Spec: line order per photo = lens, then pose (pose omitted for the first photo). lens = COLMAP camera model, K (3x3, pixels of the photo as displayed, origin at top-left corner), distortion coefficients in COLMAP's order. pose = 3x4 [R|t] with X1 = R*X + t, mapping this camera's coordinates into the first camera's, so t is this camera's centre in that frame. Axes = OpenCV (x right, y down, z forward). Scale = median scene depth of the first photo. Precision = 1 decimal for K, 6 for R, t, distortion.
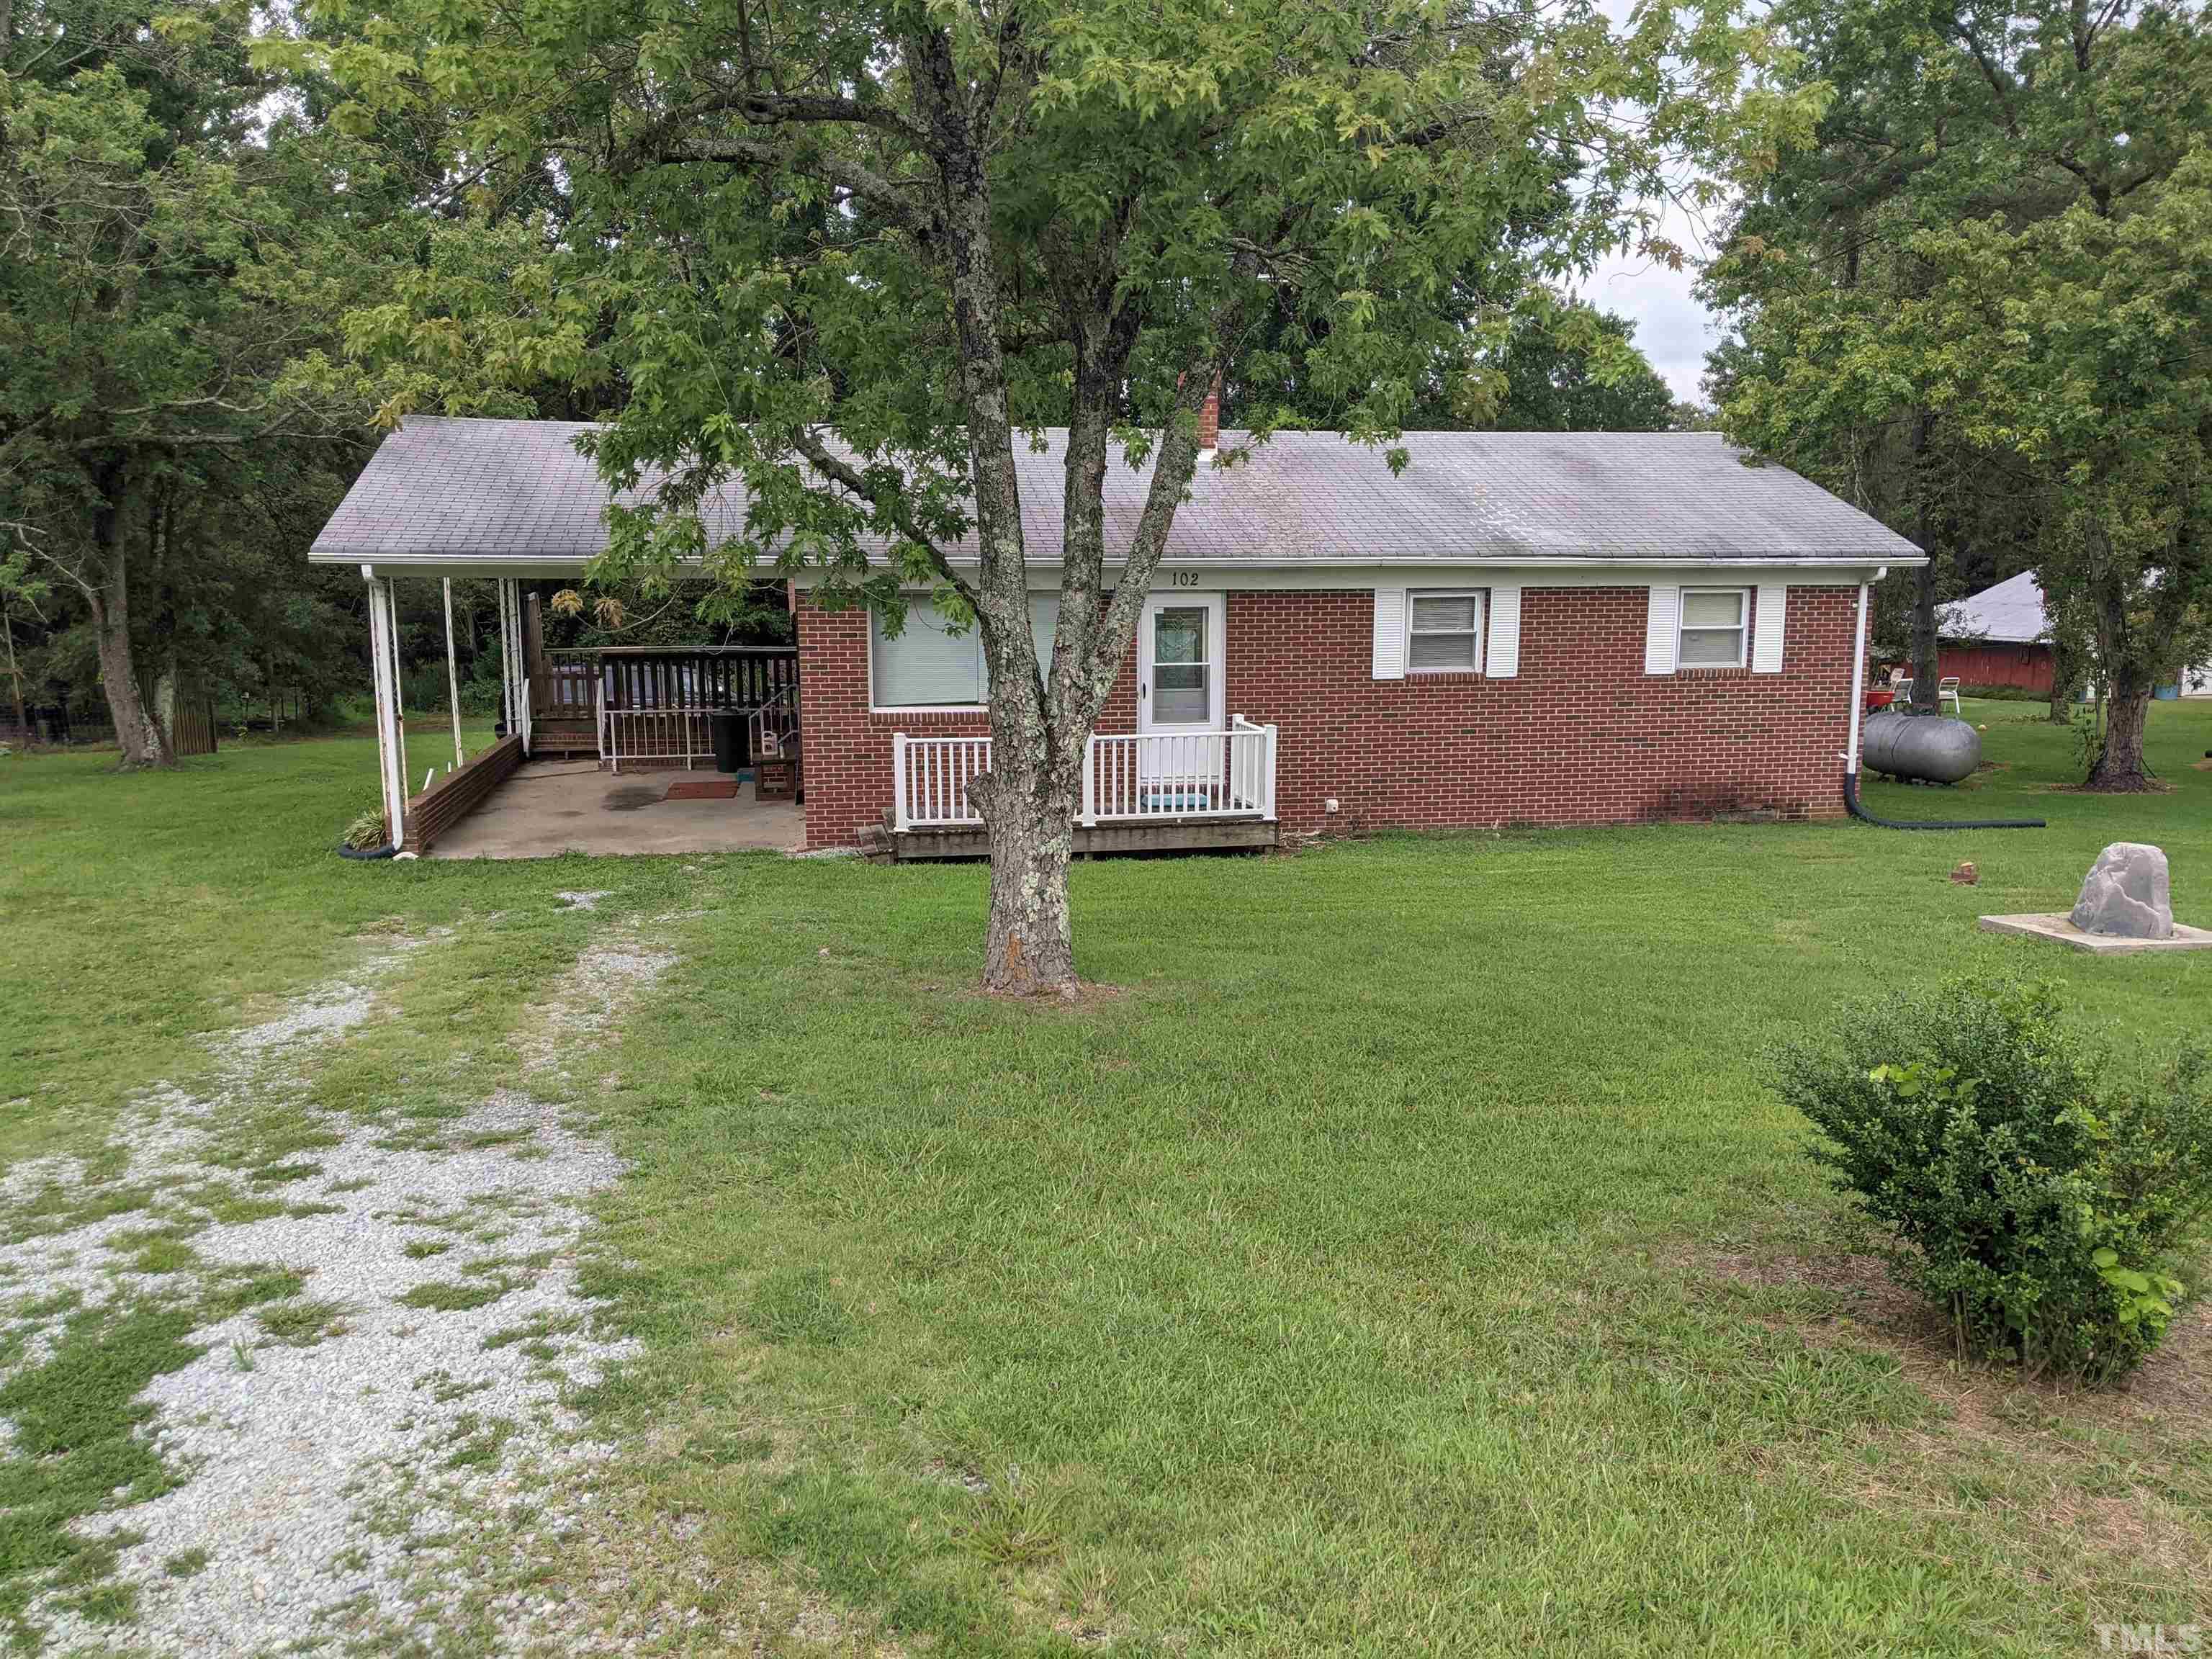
lens RADIAL K [[1749.0, 0, 1103.8], [0, 1749.0, 834.5], [0, 0, 1]] dist [-0.007160, -0.002766]
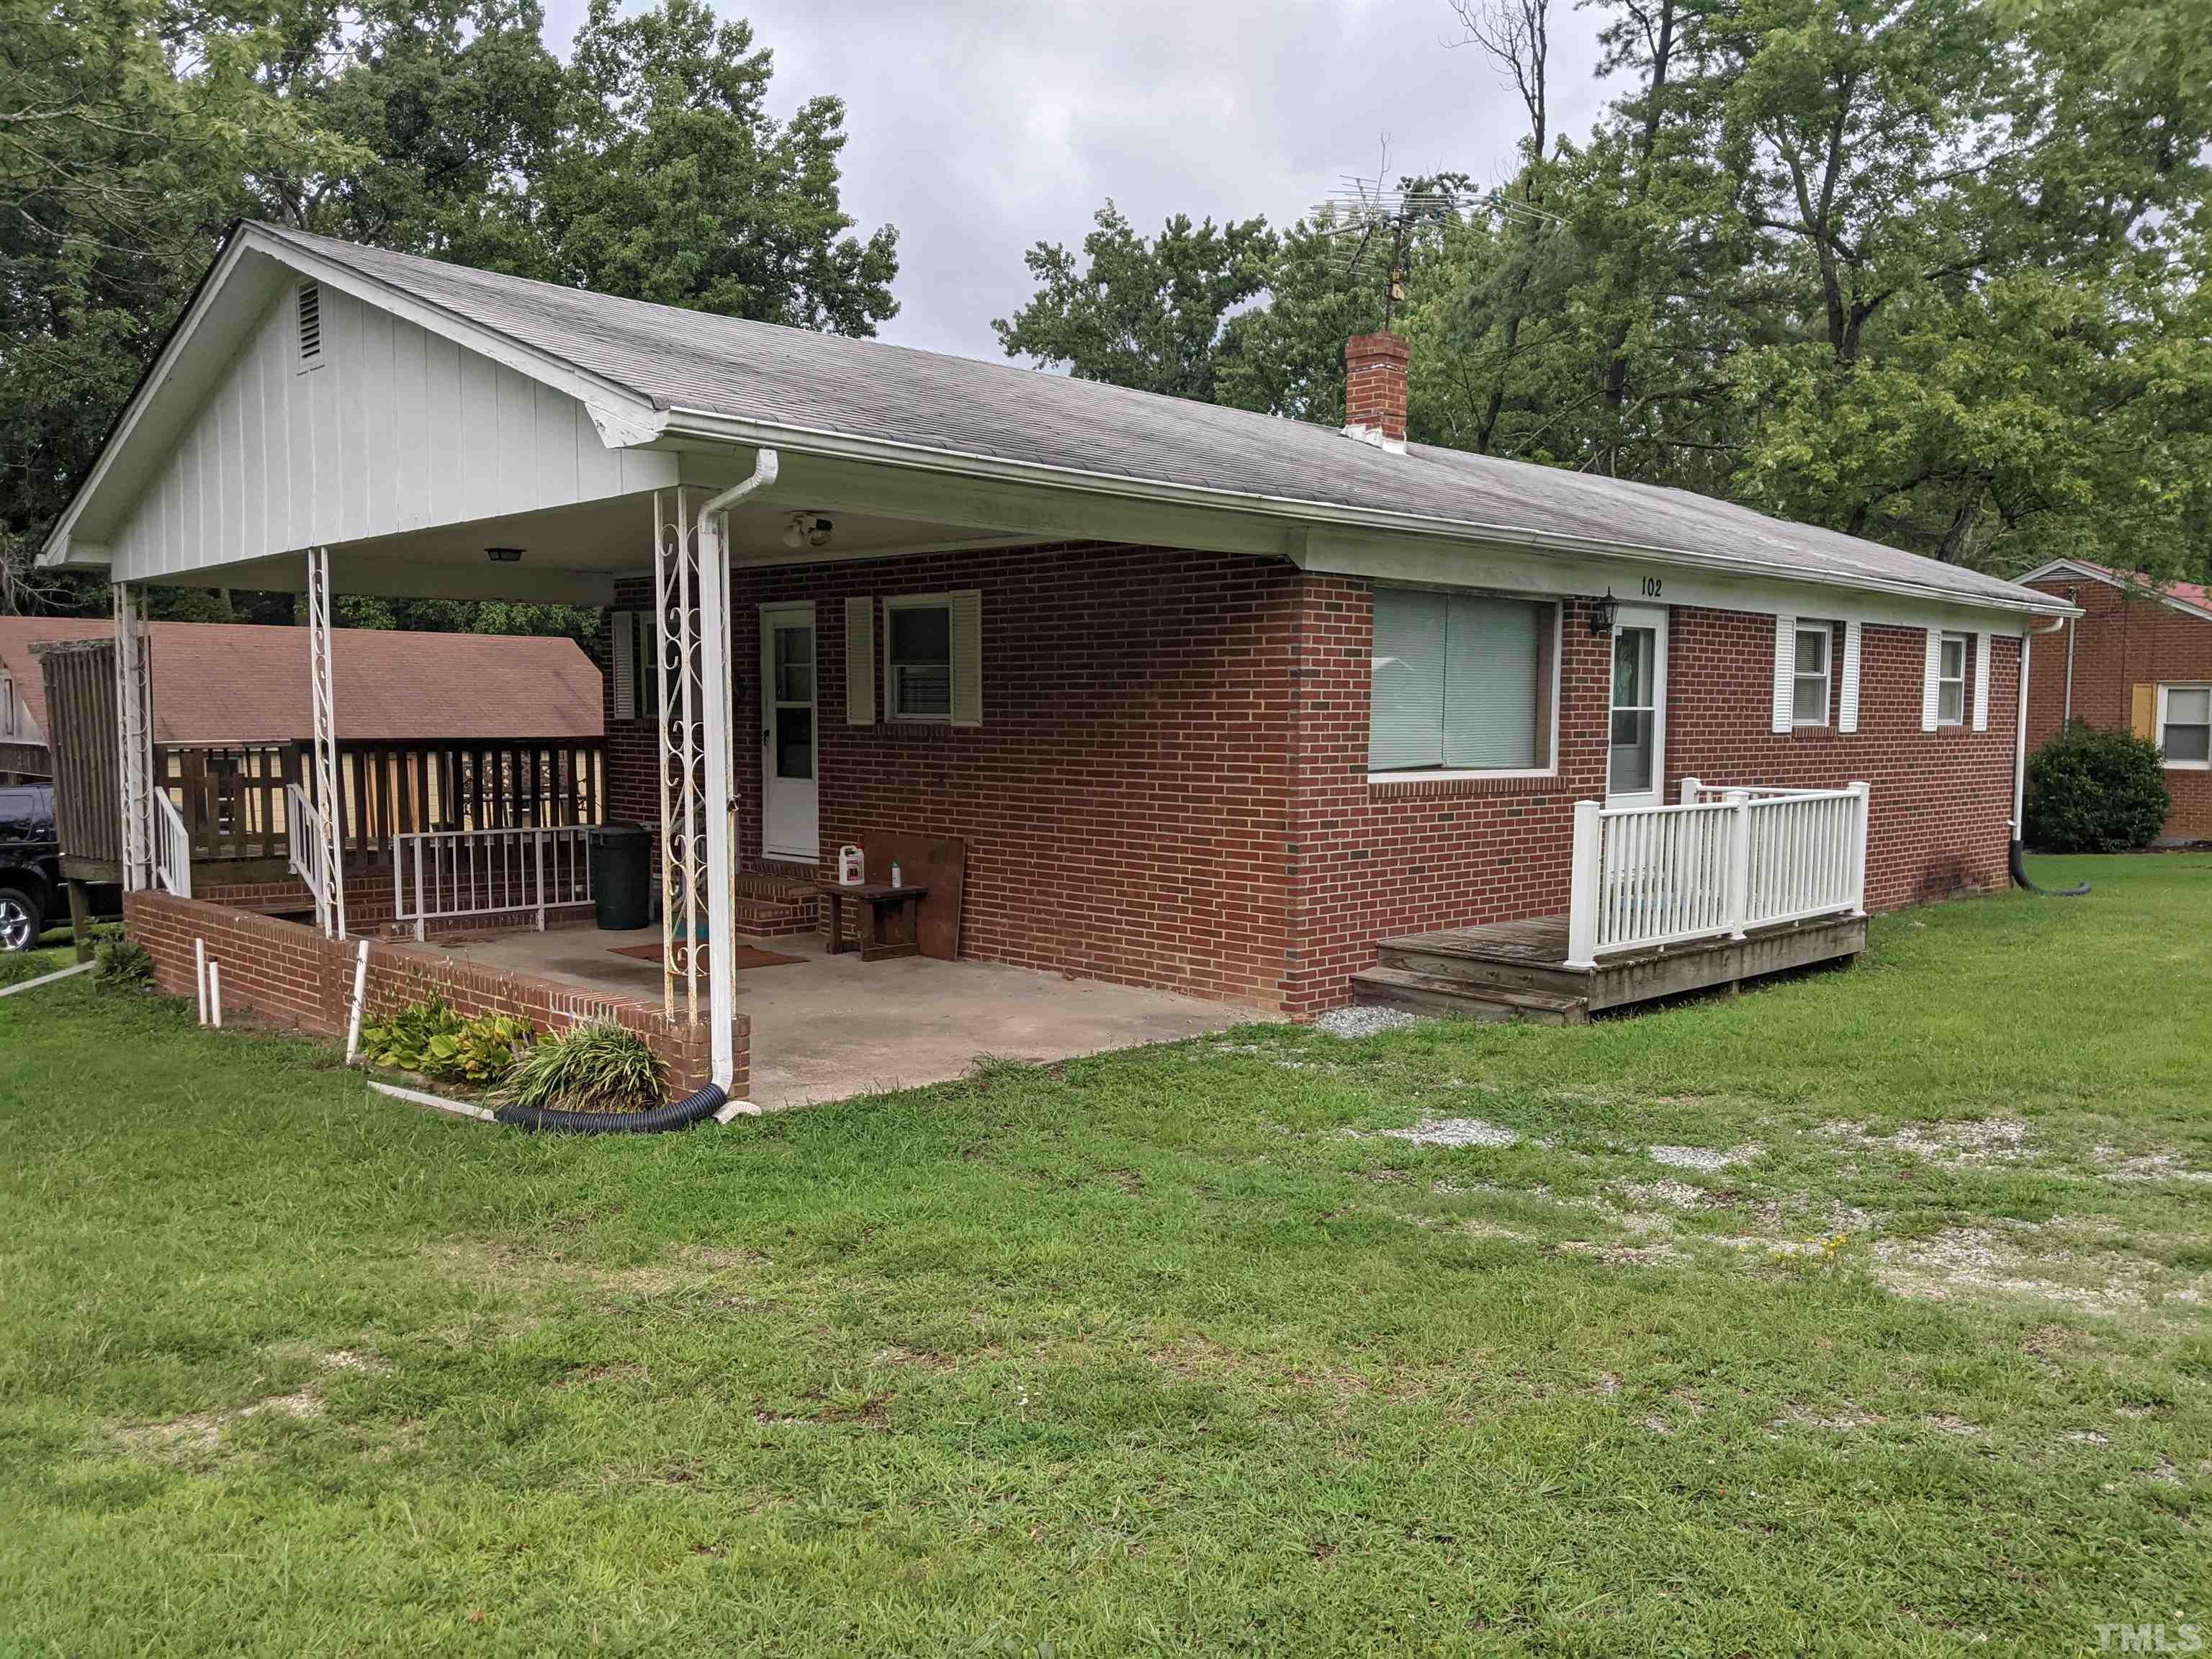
lens RADIAL K [[1749.0, 0, 1102.6], [0, 1749.0, 832.6], [0, 0, 1]] dist [-0.007160, -0.002766]
pose [[0.846378, -0.034337, 0.531474, -0.509323], [0.083603, 0.994114, -0.068911, -0.017797], [-0.525980, 0.102757, 0.844267, 0.527482]]
